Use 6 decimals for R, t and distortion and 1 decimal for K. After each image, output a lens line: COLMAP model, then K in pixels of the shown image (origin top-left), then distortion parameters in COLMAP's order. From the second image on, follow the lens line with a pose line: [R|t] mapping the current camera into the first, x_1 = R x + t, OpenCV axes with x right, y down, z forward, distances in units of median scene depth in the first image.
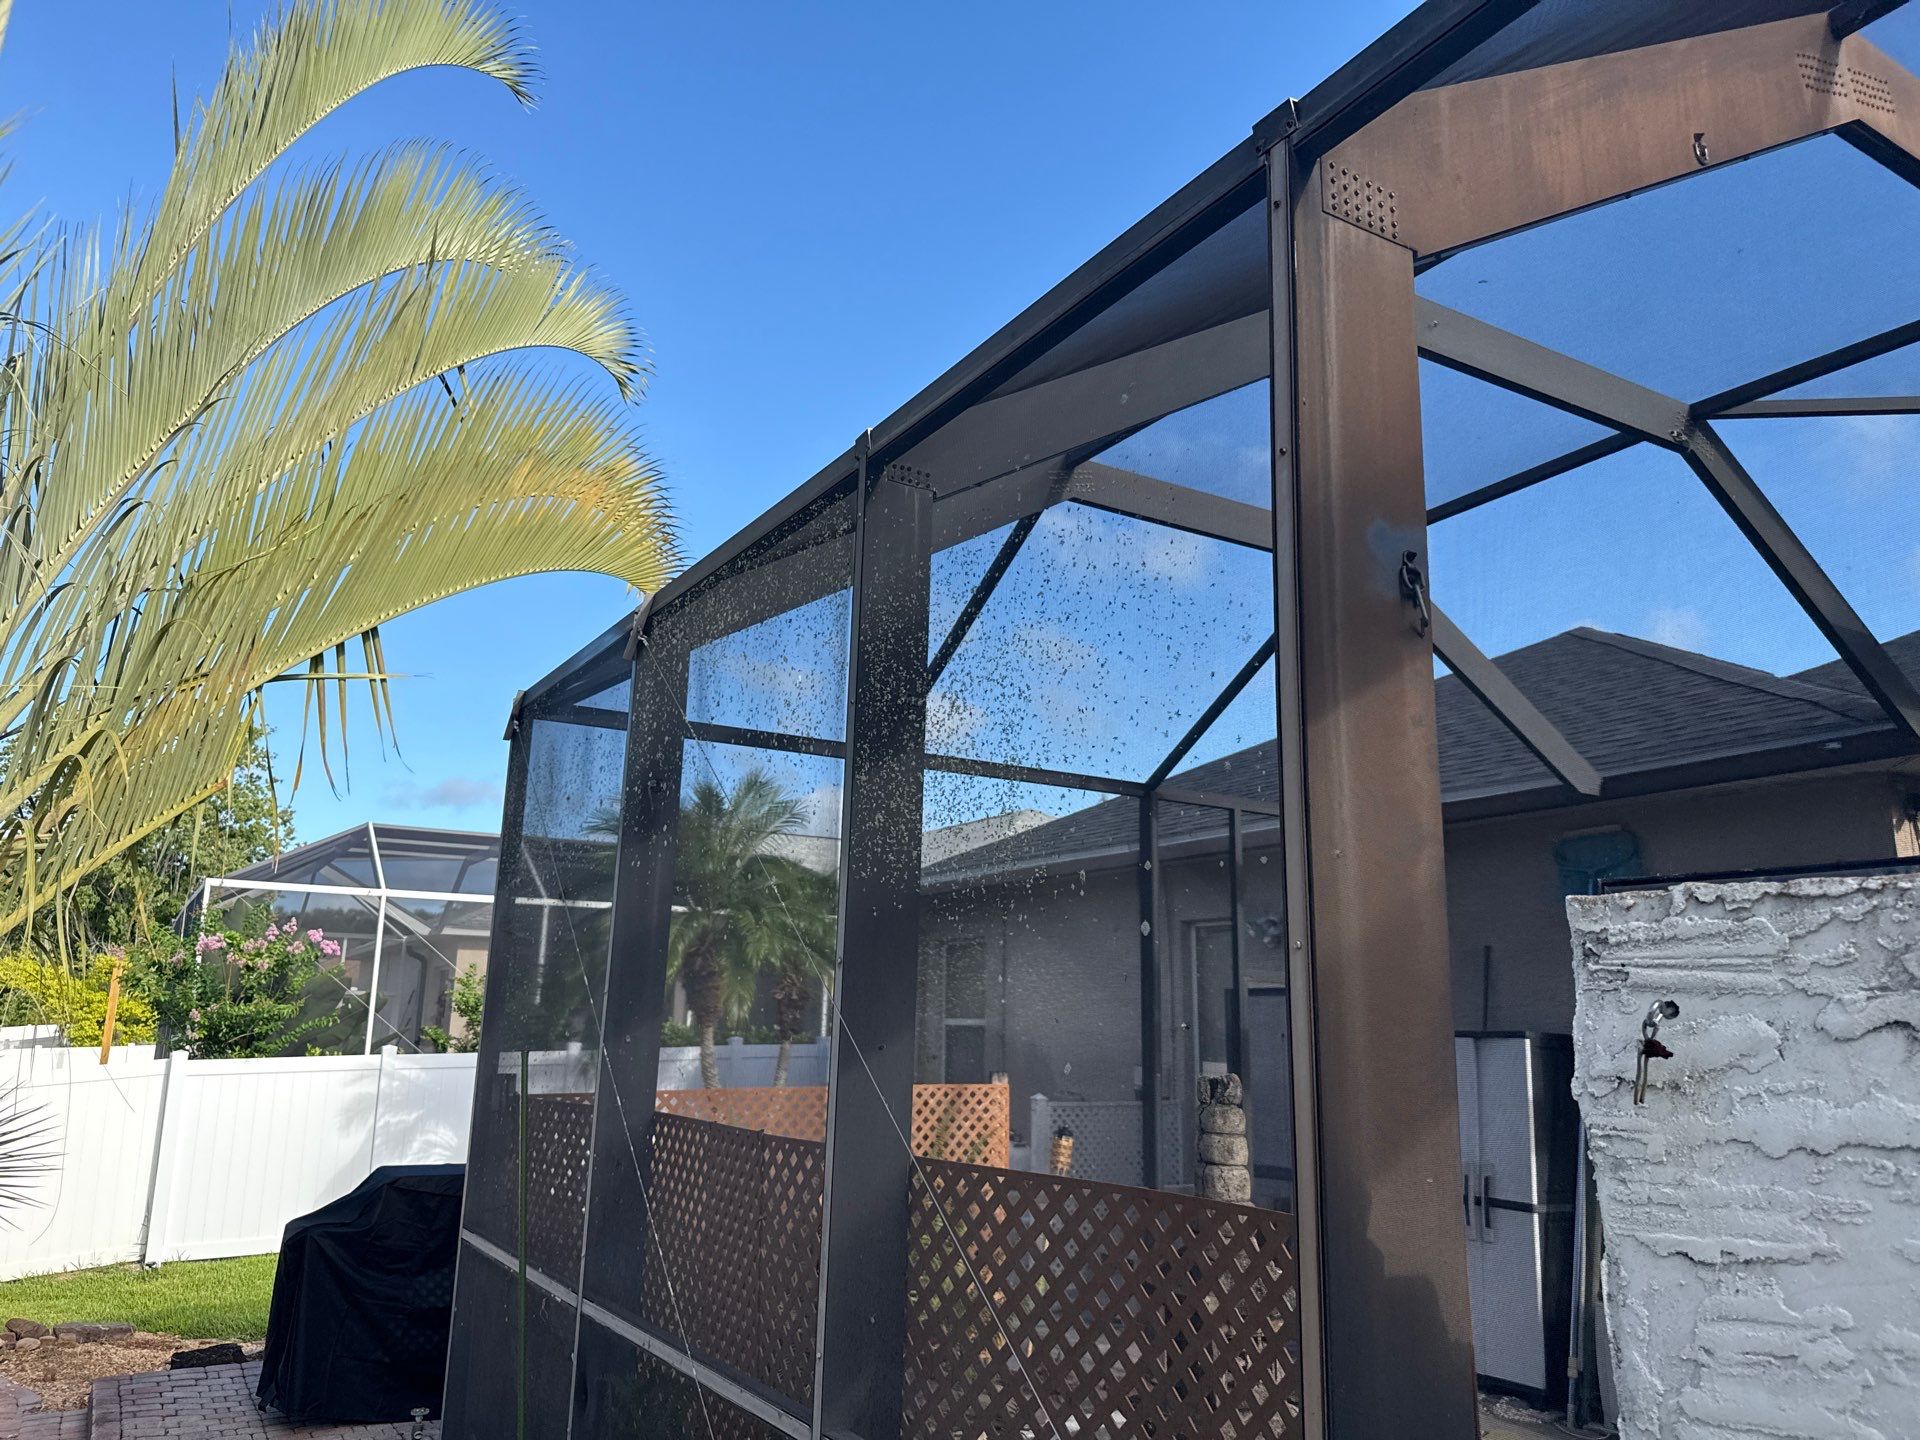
lens RADIAL K [[1366.2, 0, 945.3], [0, 1366.2, 713.5], [0, 0, 1]] dist [-0.003465, -0.003574]
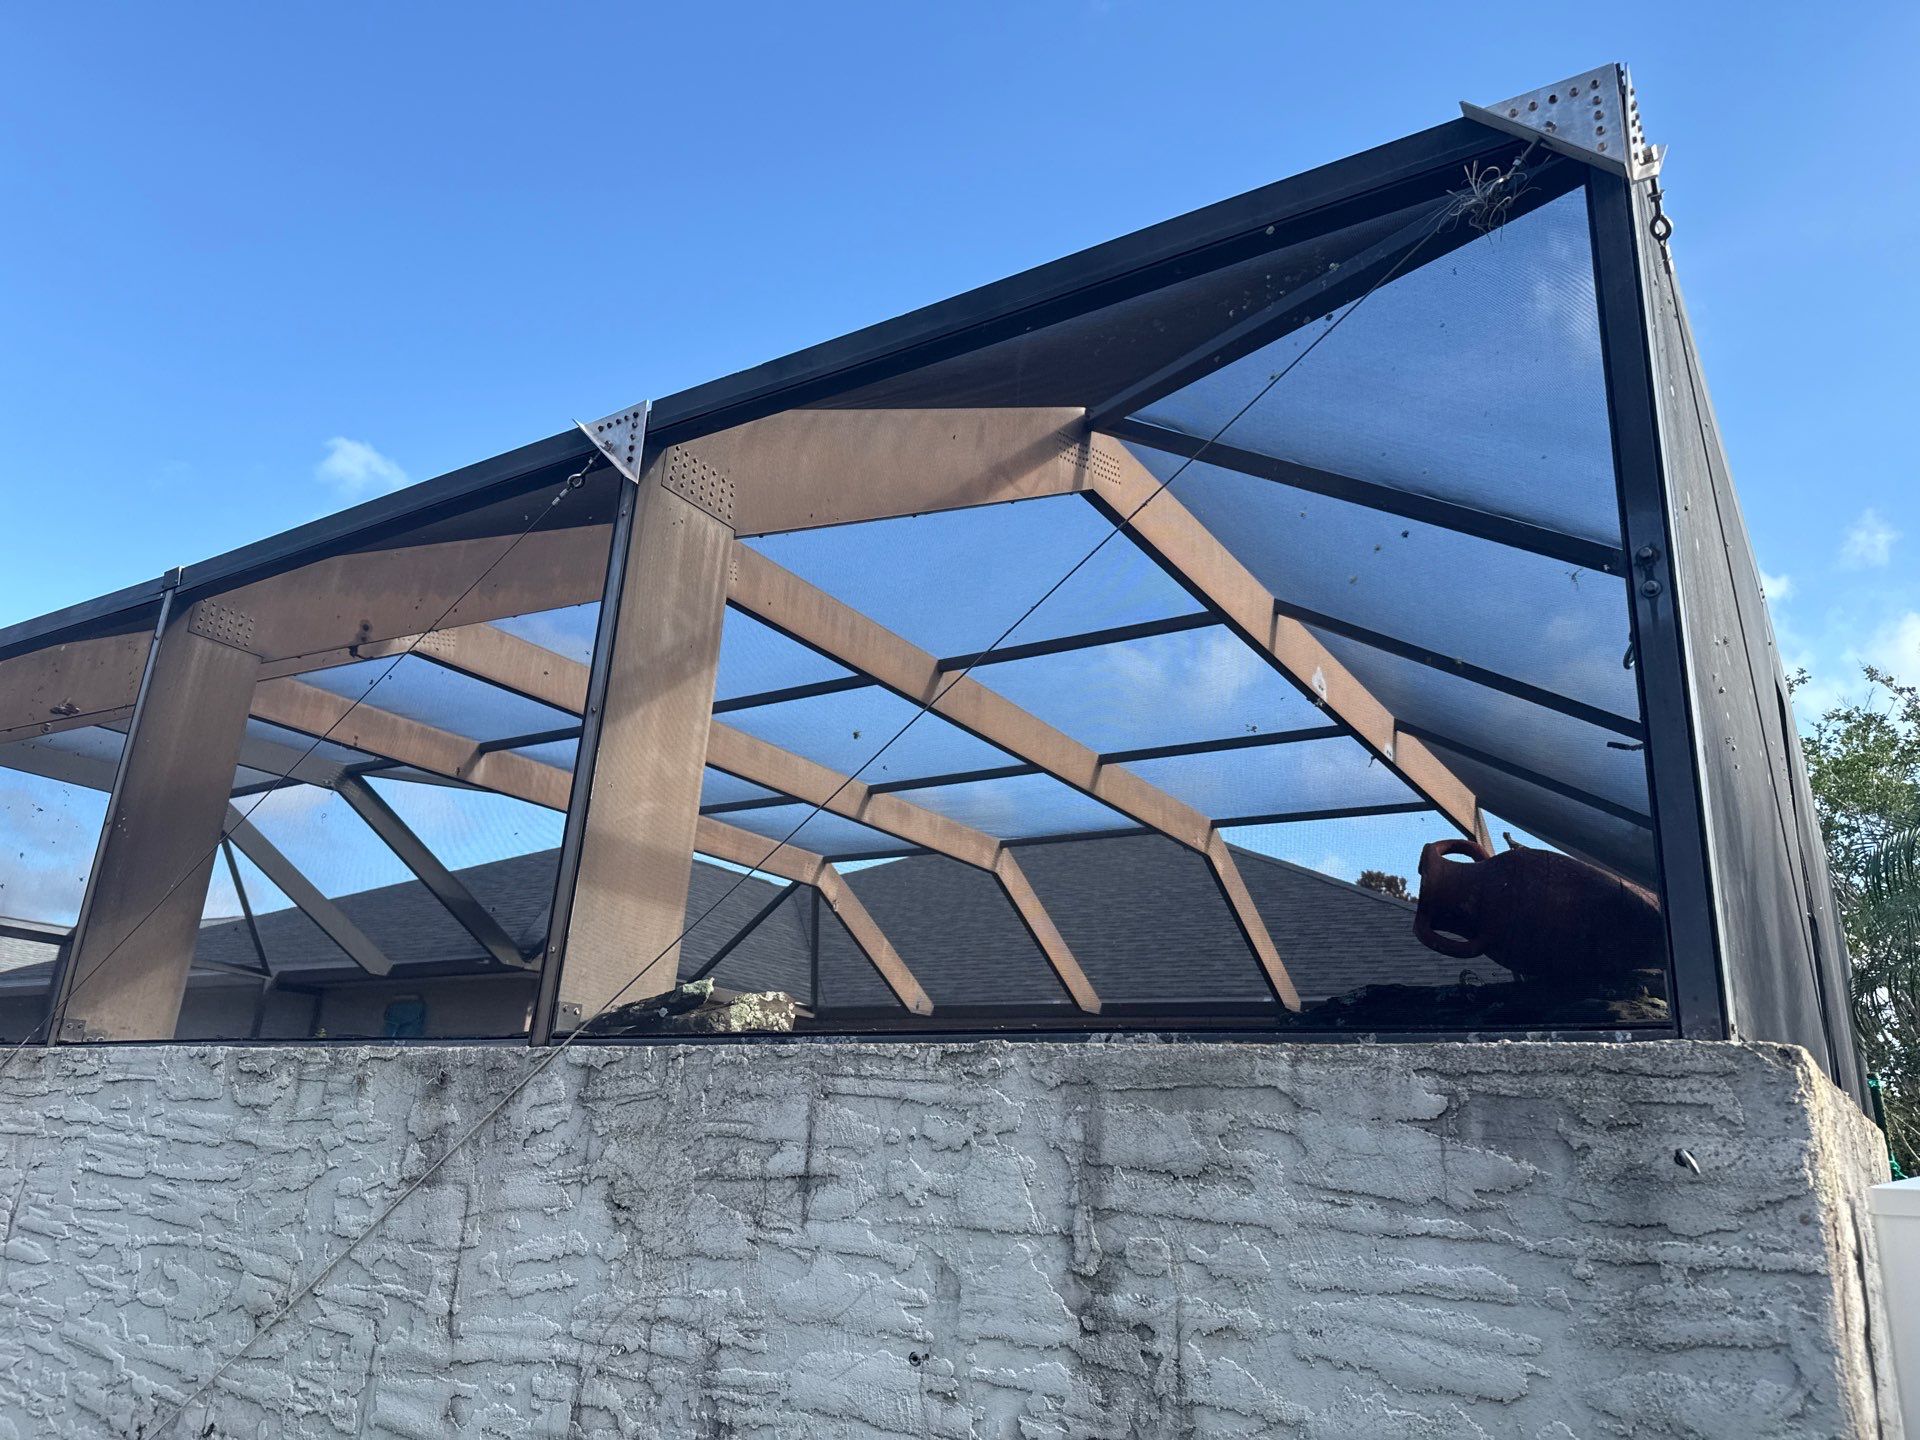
lens RADIAL K [[1334.9, 0, 969.9], [0, 1334.9, 726.1], [0, 0, 1]] dist [0.043593, -0.057623]
pose [[0.888734, 0.173045, 0.424509, 0.391015], [-0.138987, 0.984144, -0.110194, -0.151386], [-0.436847, 0.038932, 0.898693, -0.711381]]
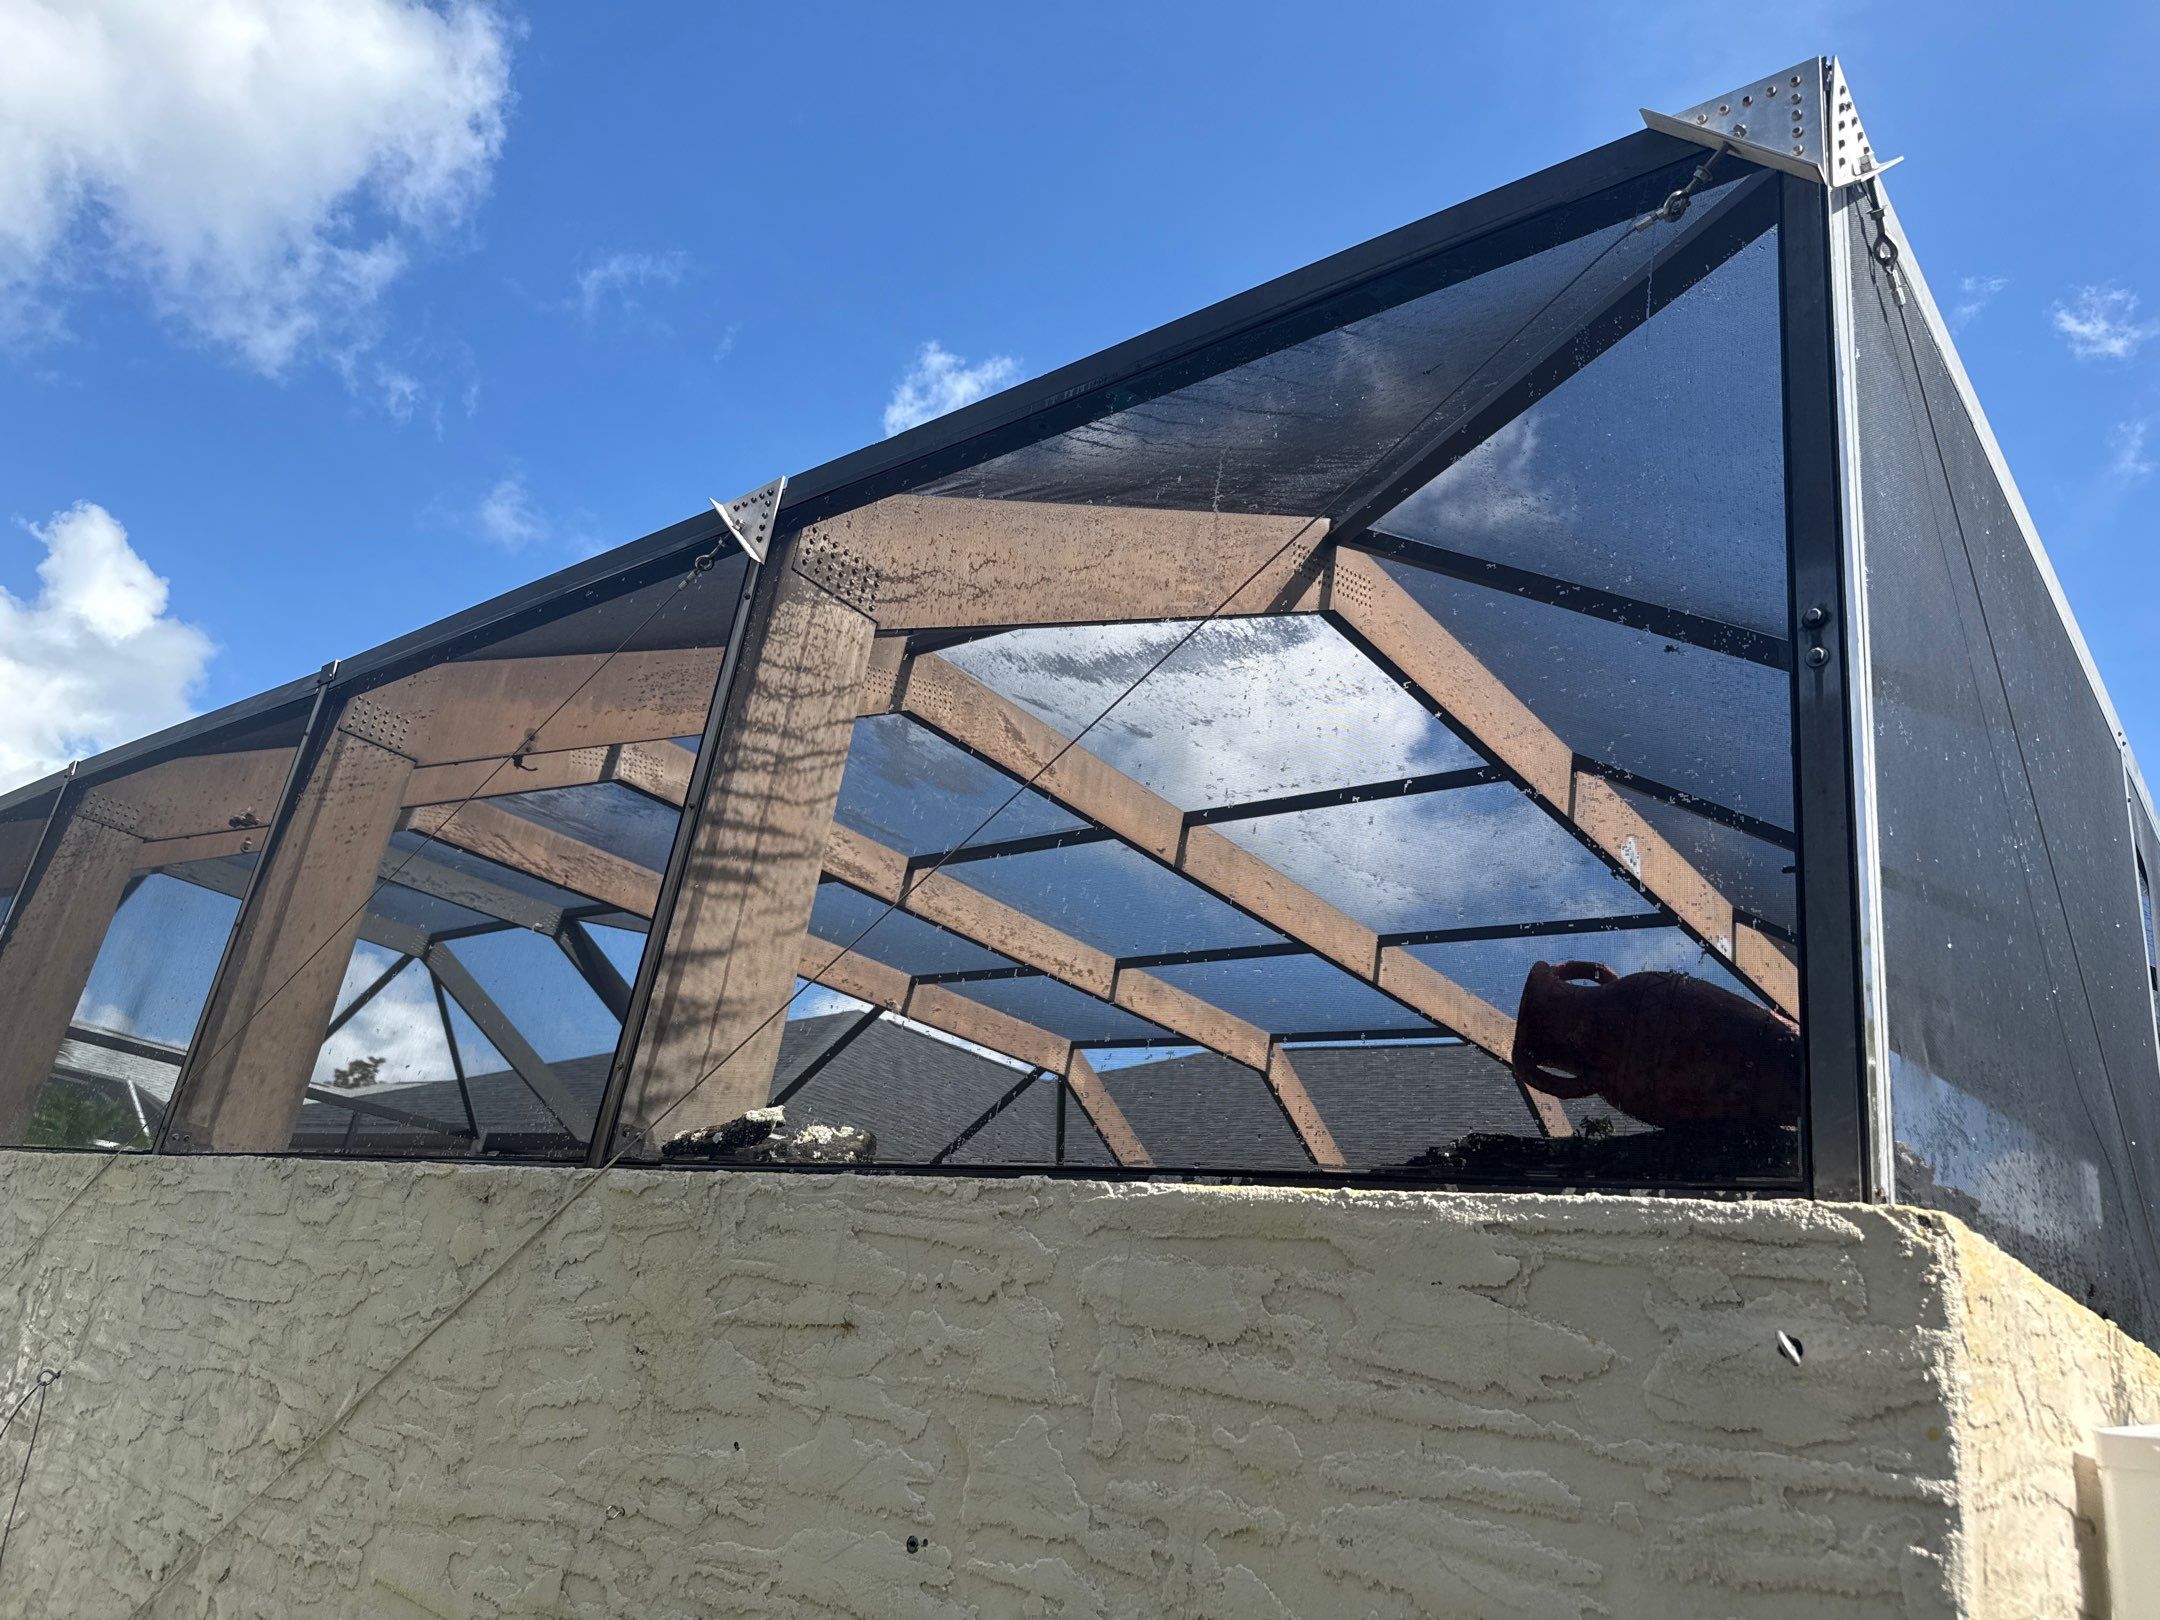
lens RADIAL K [[1501.8, 0, 1091.2], [0, 1501.8, 816.9], [0, 0, 1]] dist [0.043593, -0.057623]
pose [[0.925293, 0.236653, 0.296359, 0.435576], [-0.199098, 0.968196, -0.151514, -0.142543], [-0.322790, 0.081191, 0.942982, -0.721113]]
